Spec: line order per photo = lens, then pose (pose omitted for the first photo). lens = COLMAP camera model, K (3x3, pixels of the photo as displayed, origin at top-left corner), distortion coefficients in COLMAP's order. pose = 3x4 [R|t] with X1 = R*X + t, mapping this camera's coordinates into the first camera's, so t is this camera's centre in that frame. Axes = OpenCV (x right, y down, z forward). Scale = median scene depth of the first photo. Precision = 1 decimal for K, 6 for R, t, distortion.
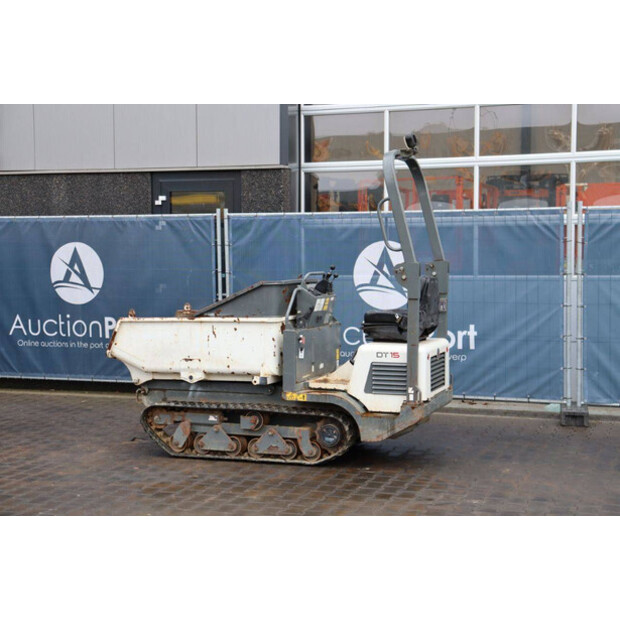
lens RADIAL K [[1094.8, 0, 310.0], [0, 1094.8, 310.0], [0, 0, 1]] dist [0.183718, 0.253687]
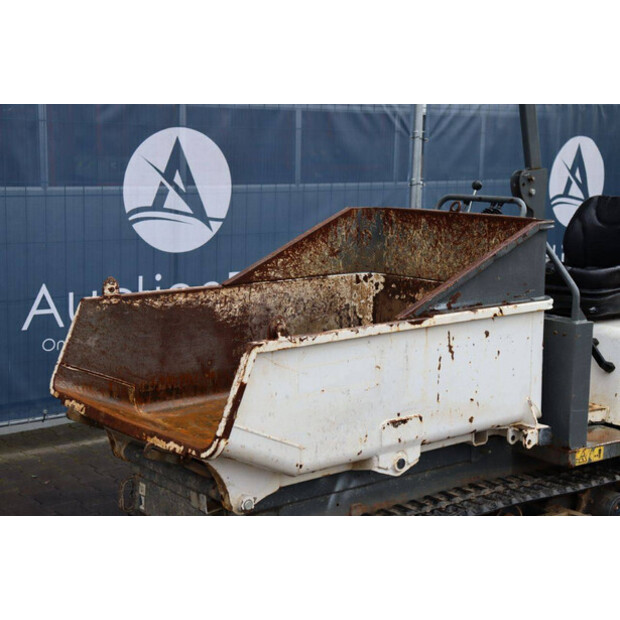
lens RADIAL K [[1094.8, 0, 310.0], [0, 1094.8, 310.0], [0, 0, 1]] dist [0.183718, 0.253687]
pose [[0.523737, -0.119141, 0.843508, -0.470076], [0.029455, 0.992112, 0.121842, -0.047246], [-0.851371, -0.038968, 0.523115, 0.817031]]
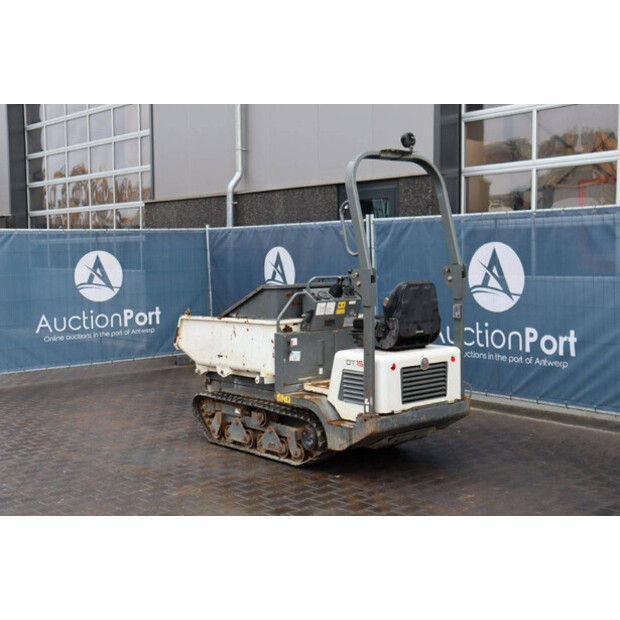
lens RADIAL K [[855.5, 0, 310.0], [0, 855.5, 310.0], [0, 0, 1]] dist [0.044852, 0.031888]
pose [[0.868263, 0.025557, -0.495445, 0.388596], [-0.015969, 0.999594, 0.023577, -0.021925], [0.495846, -0.012559, 0.868319, 0.305867]]
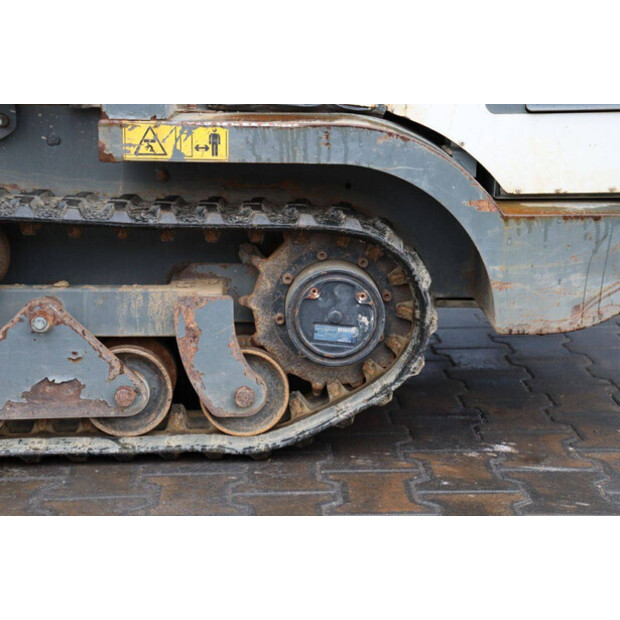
lens RADIAL K [[1453.8, 0, 310.0], [0, 1453.8, 310.0], [0, 0, 1]] dist [0.269524, -0.348120]
pose [[0.931306, -0.074070, 0.356628, -0.085499], [0.016543, 0.986696, 0.161733, 0.063928], [-0.363863, -0.144723, 0.920141, 0.707098]]
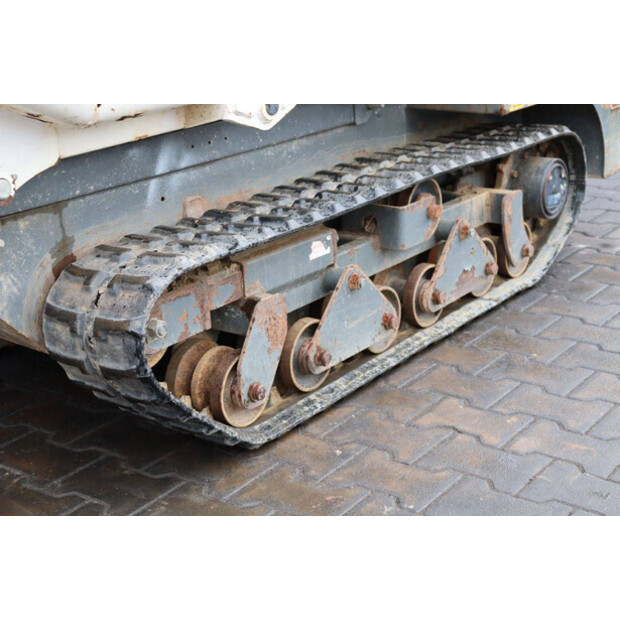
lens RADIAL K [[1118.4, 0, 310.0], [0, 1118.4, 310.0], [0, 0, 1]] dist [0.015697, 0.045207]
pose [[0.293617, -0.323574, 0.899494, -0.331405], [0.087794, 0.946120, 0.311689, 0.030085], [-0.951883, -0.012547, 0.306205, 0.922997]]
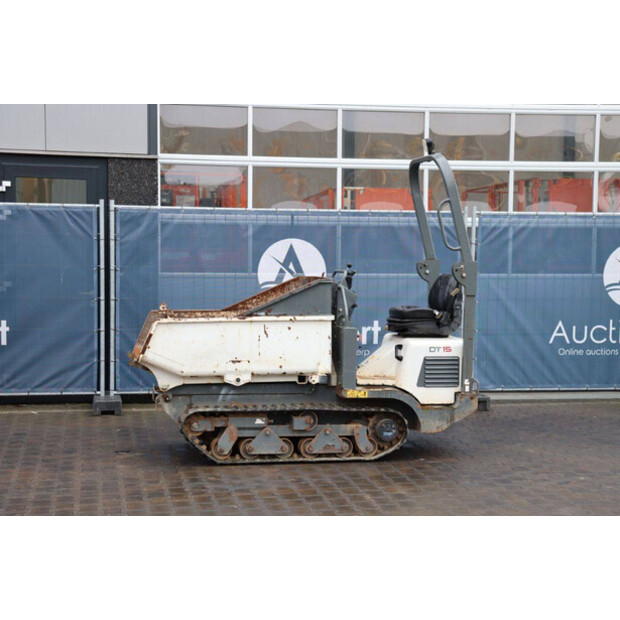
lens RADIAL K [[1149.9, 0, 310.0], [0, 1149.9, 310.0], [0, 0, 1]] dist [0.255298, 0.130091]
pose [[0.868250, -0.014354, 0.495919, -0.551645], [0.013894, 0.999893, 0.004615, -0.003156], [-0.495932, 0.002883, 0.868356, 0.099129]]
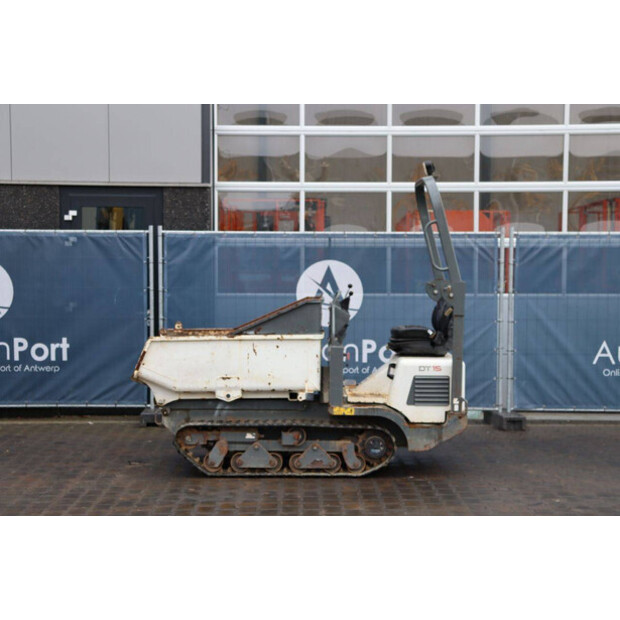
lens RADIAL K [[1094.8, 0, 310.0], [0, 1094.8, 310.0], [0, 0, 1]] dist [0.183718, 0.253687]
pose [[0.941937, -0.005286, 0.335748, -0.373586], [0.010904, 0.999830, -0.014850, -0.000951], [-0.335612, 0.017649, 0.941835, 0.035588]]
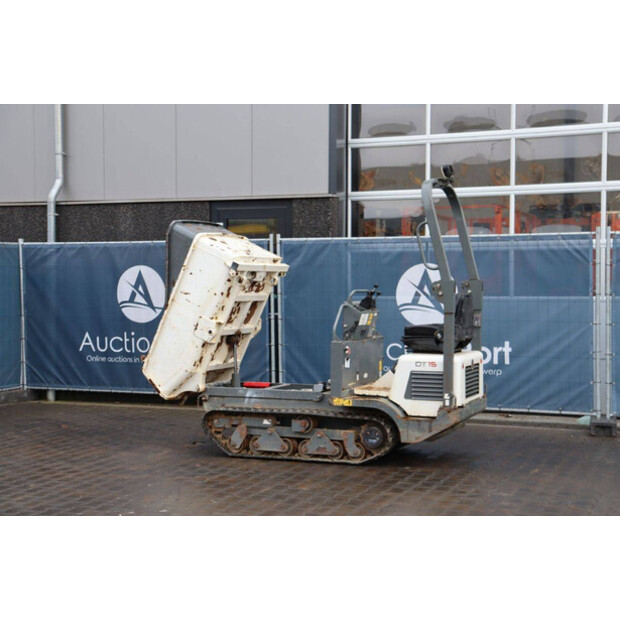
lens RADIAL K [[1094.8, 0, 310.0], [0, 1094.8, 310.0], [0, 0, 1]] dist [0.183718, 0.253687]
pose [[0.999054, 0.003390, -0.043362, 0.002242], [-0.004623, 0.999586, -0.028381, 0.017325], [0.043248, 0.028555, 0.998656, -0.101562]]
